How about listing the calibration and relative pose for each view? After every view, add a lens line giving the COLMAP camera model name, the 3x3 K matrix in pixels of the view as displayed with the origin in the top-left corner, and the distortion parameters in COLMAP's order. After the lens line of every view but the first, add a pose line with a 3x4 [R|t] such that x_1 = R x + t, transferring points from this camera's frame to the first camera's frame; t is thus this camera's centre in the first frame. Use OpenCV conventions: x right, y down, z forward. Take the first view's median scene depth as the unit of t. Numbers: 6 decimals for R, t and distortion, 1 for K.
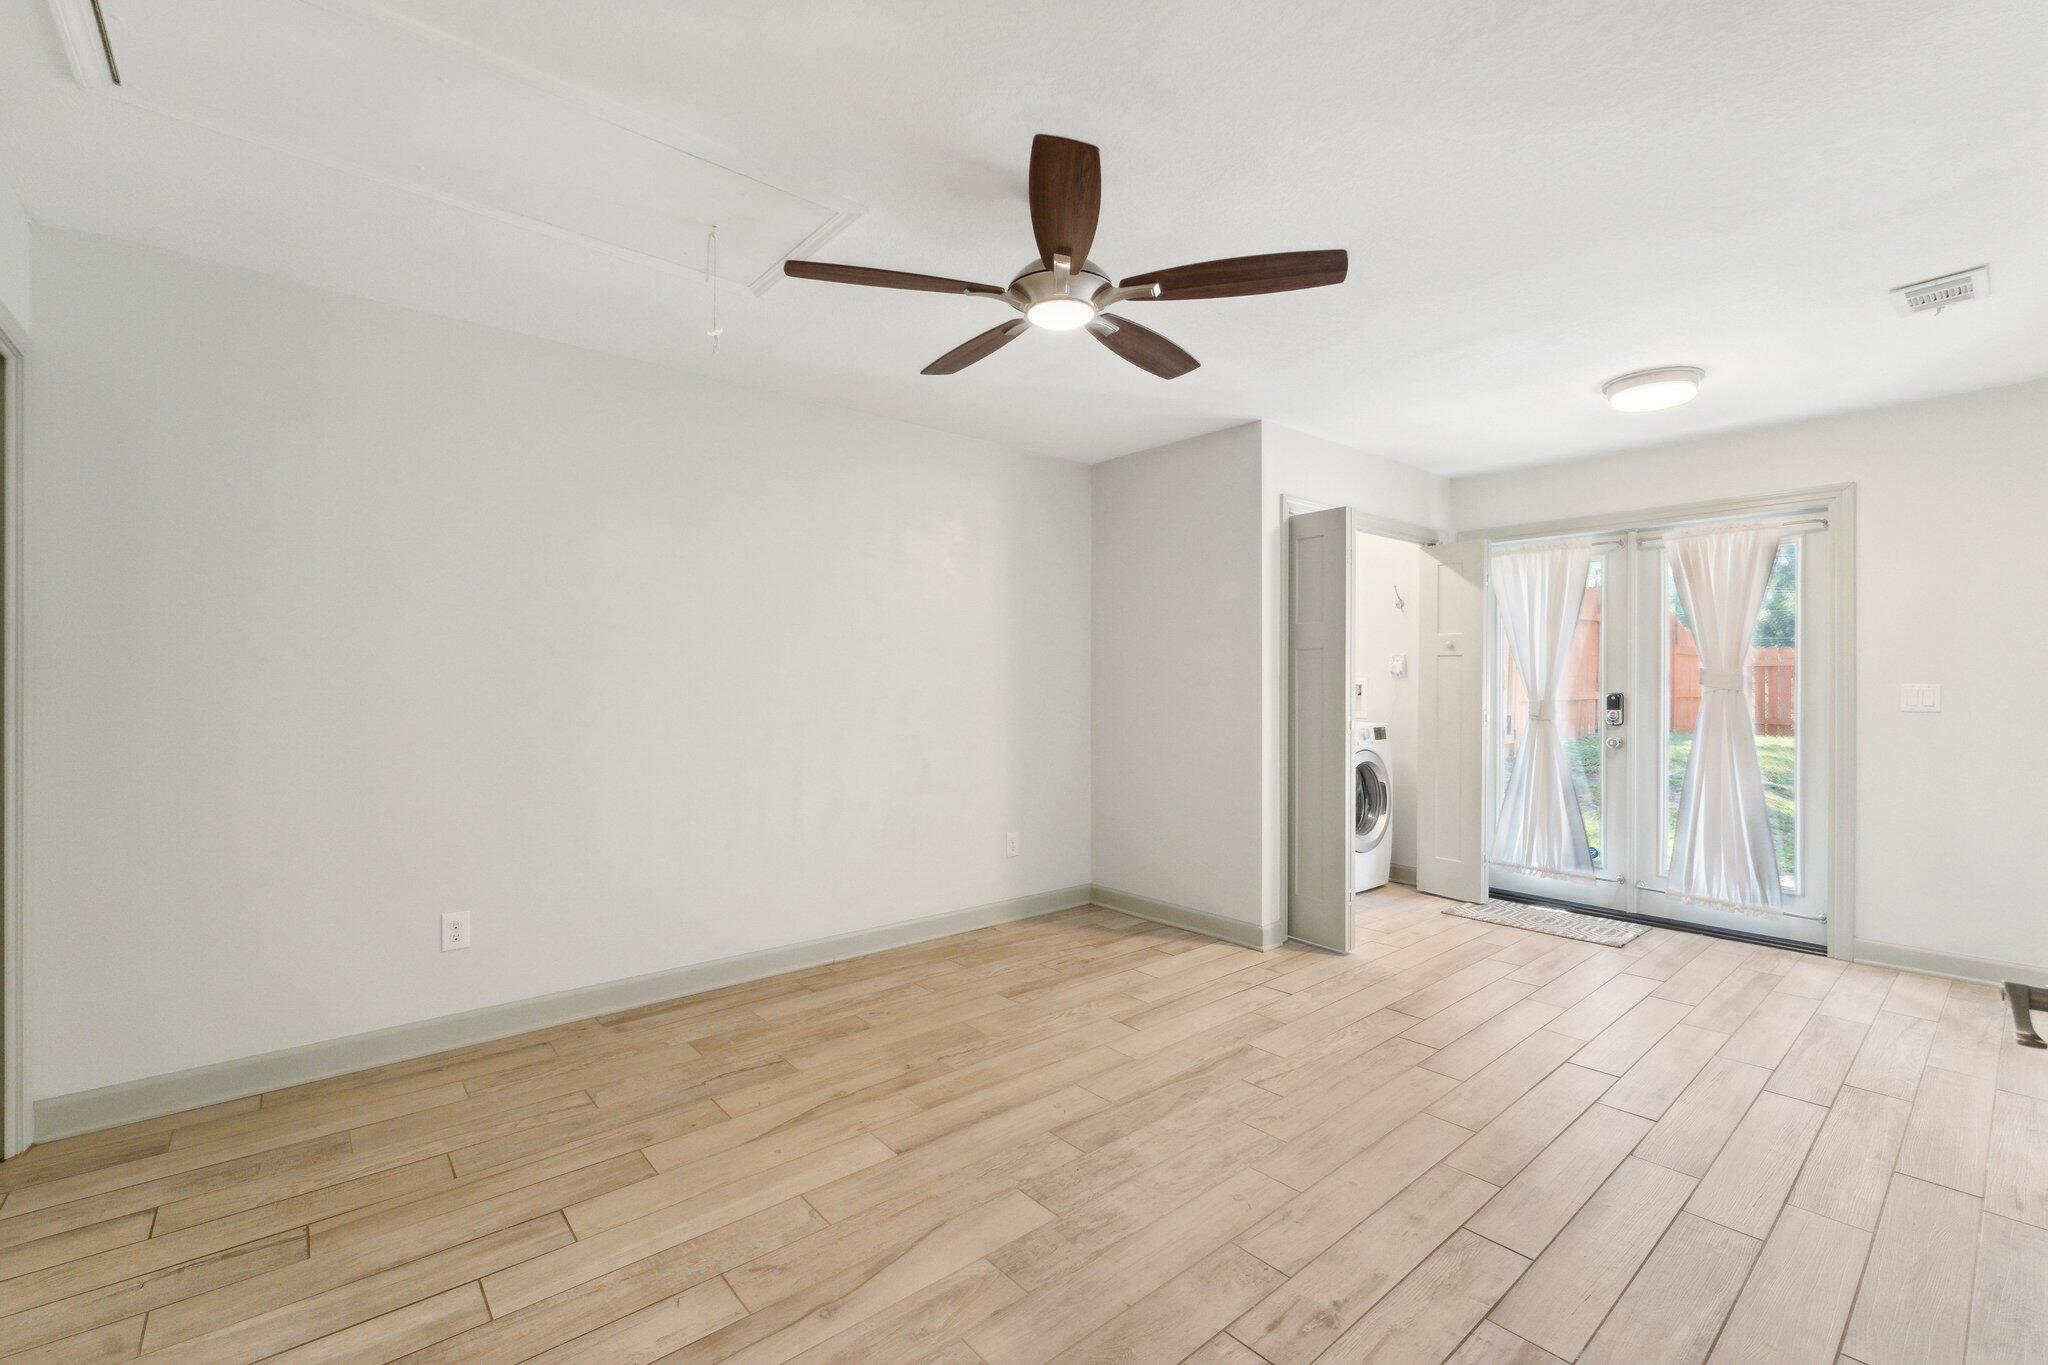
lens RADIAL K [[819.5, 0, 1040.1], [0, 819.5, 682.0], [0, 0, 1]] dist [0.001918, -0.000855]
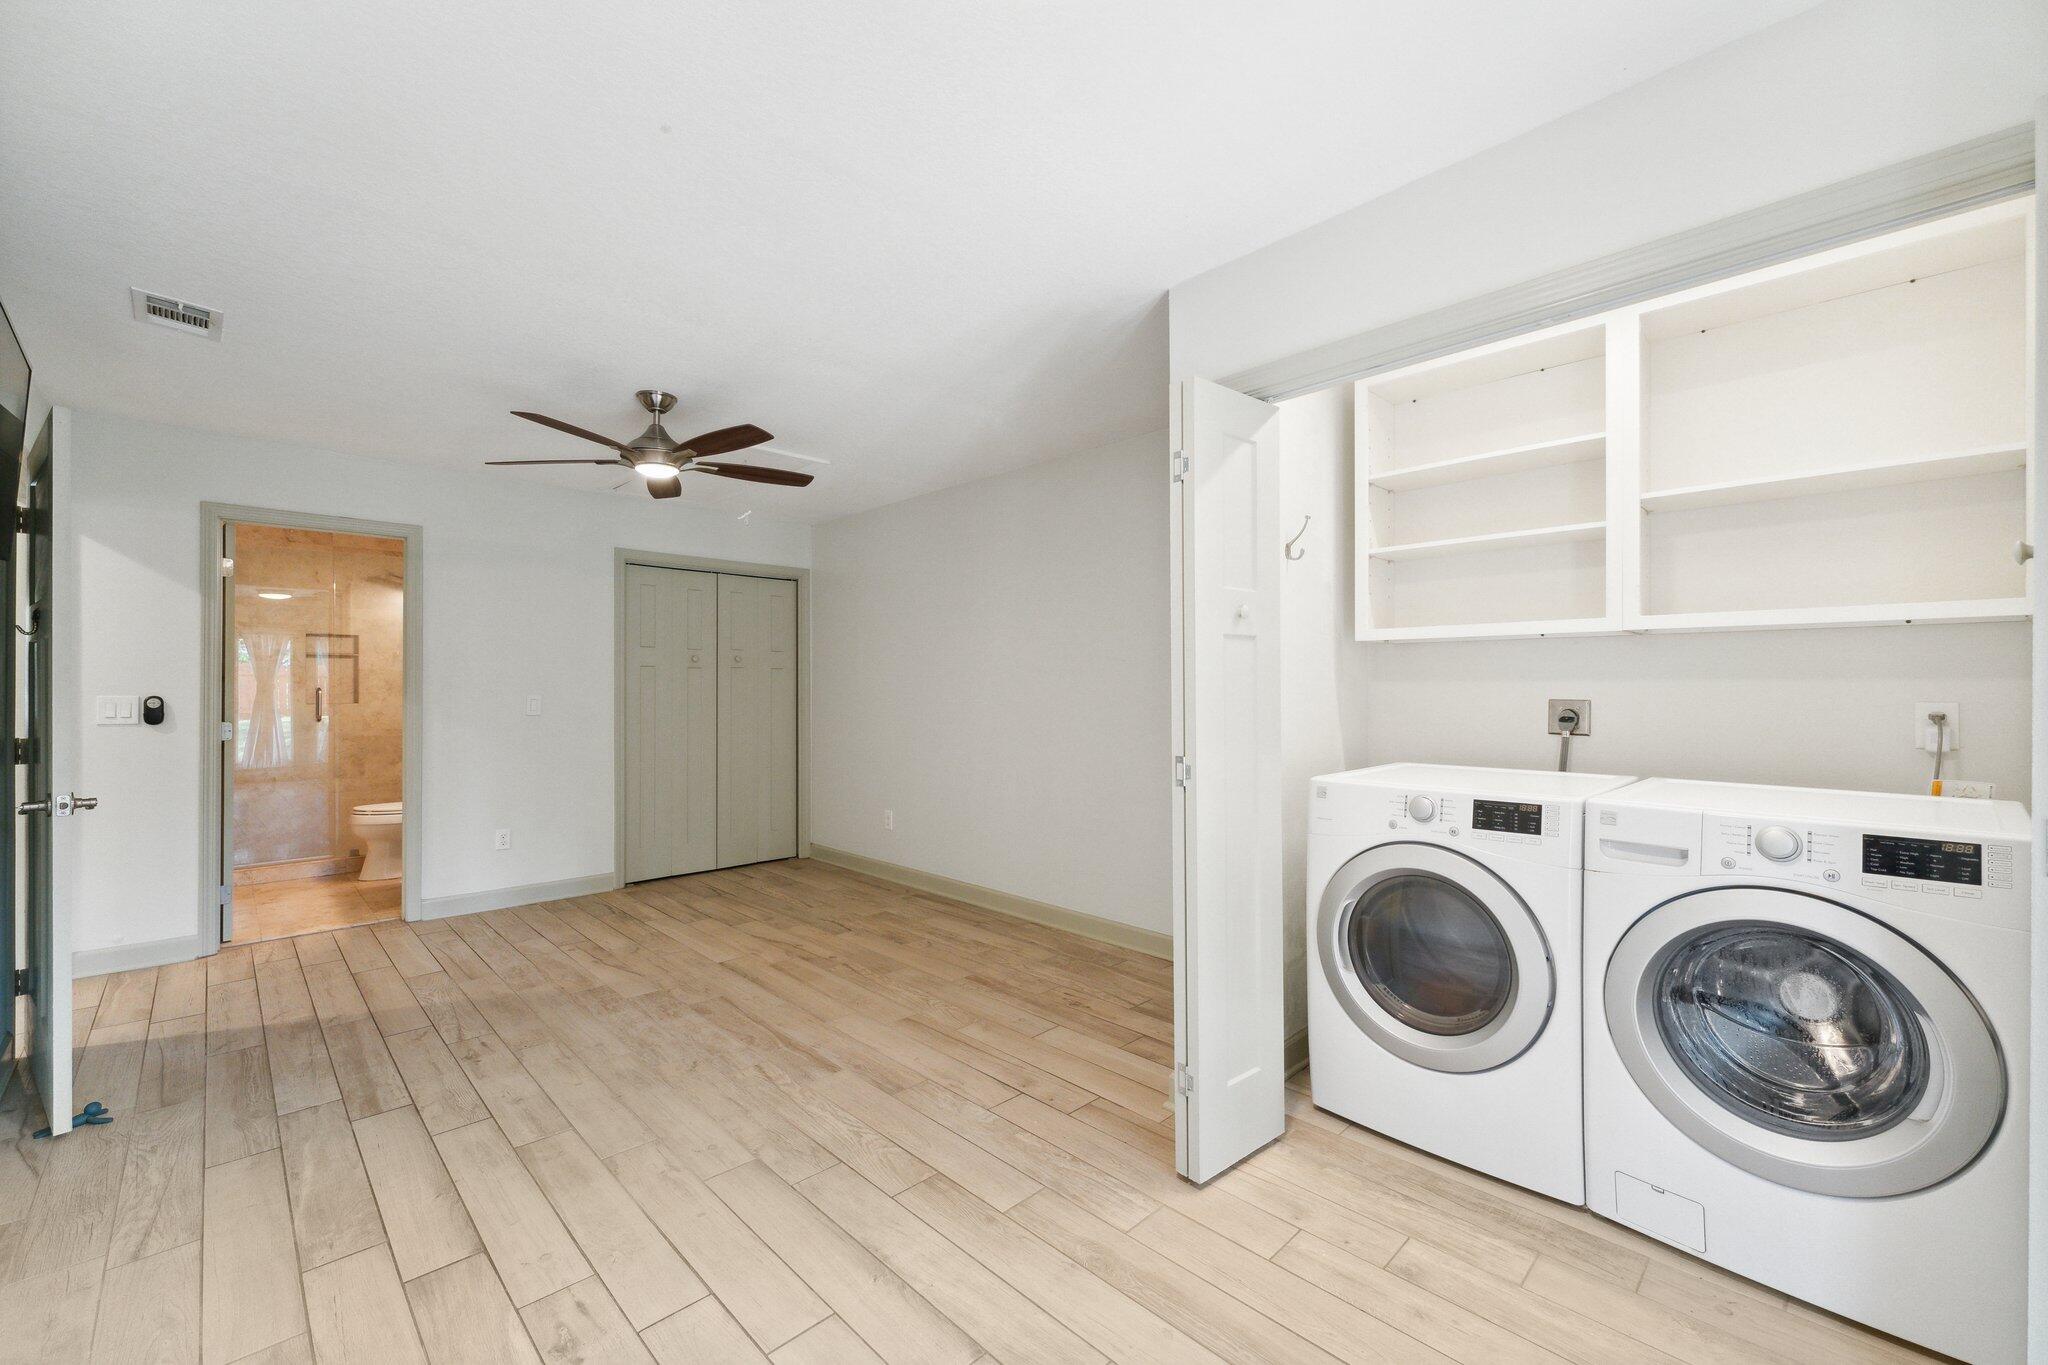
lens RADIAL K [[819.5, 0, 1032.6], [0, 819.5, 684.9], [0, 0, 1]] dist [0.001918, -0.000855]
pose [[0.100849, -0.005723, -0.994885, 0.967833], [0.001473, 0.999983, -0.005603, -0.004523], [0.994901, -0.000900, 0.100856, 0.879420]]
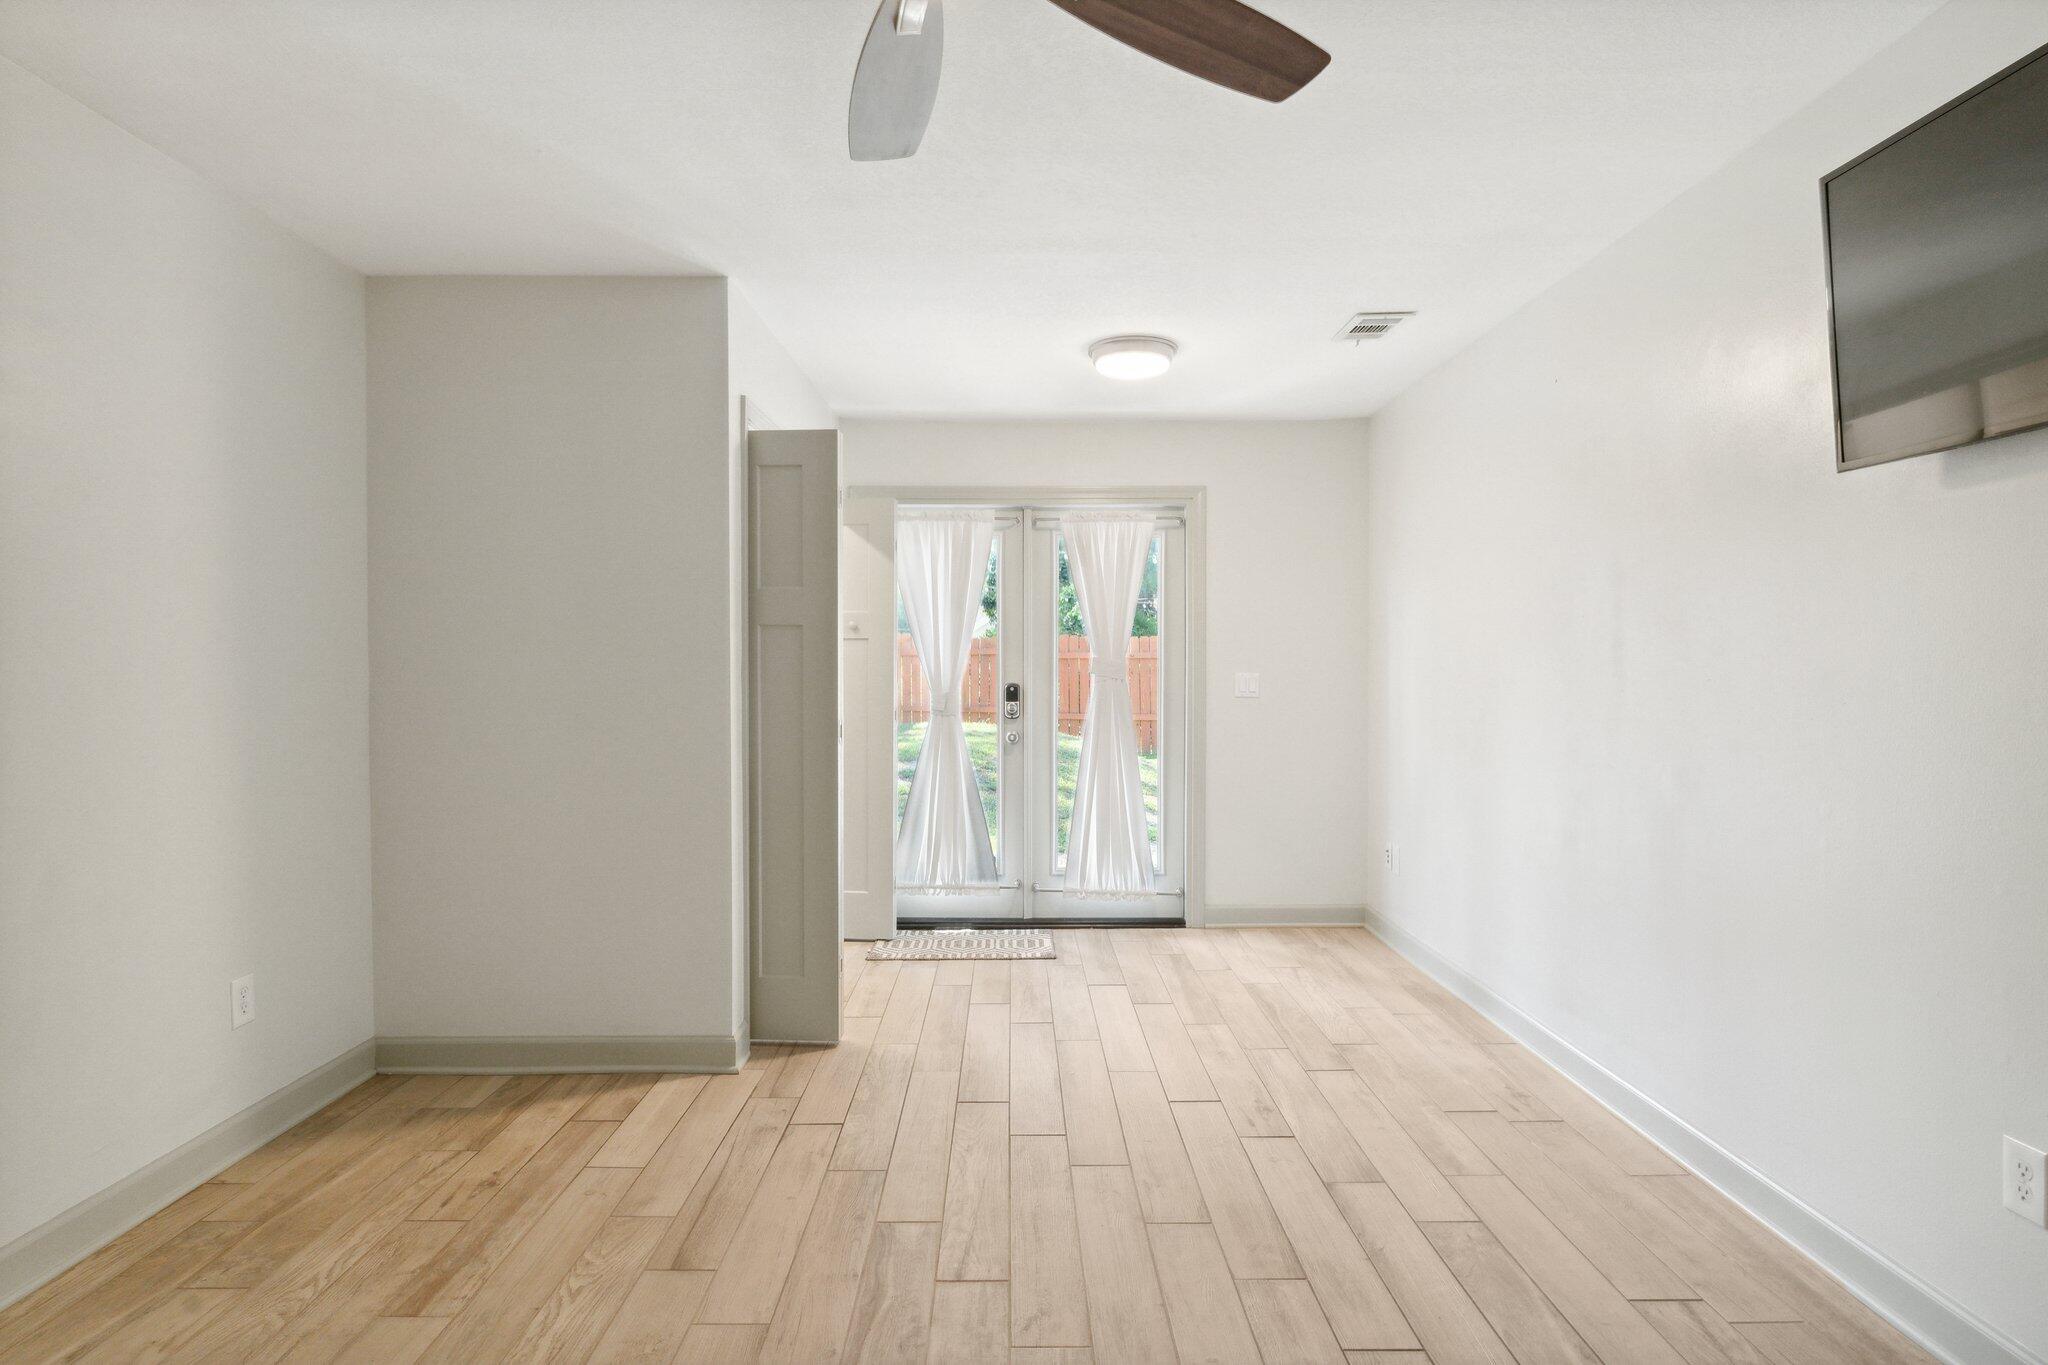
lens RADIAL K [[1050.2, 0, 969.2], [0, 1050.2, 691.4], [0, 0, 1]] dist [0.002290, -0.001985]
pose [[0.672415, -0.016314, 0.739995, -0.248223], [0.002014, 0.999794, 0.020212, -0.001847], [-0.740172, -0.012101, 0.672309, 0.299373]]
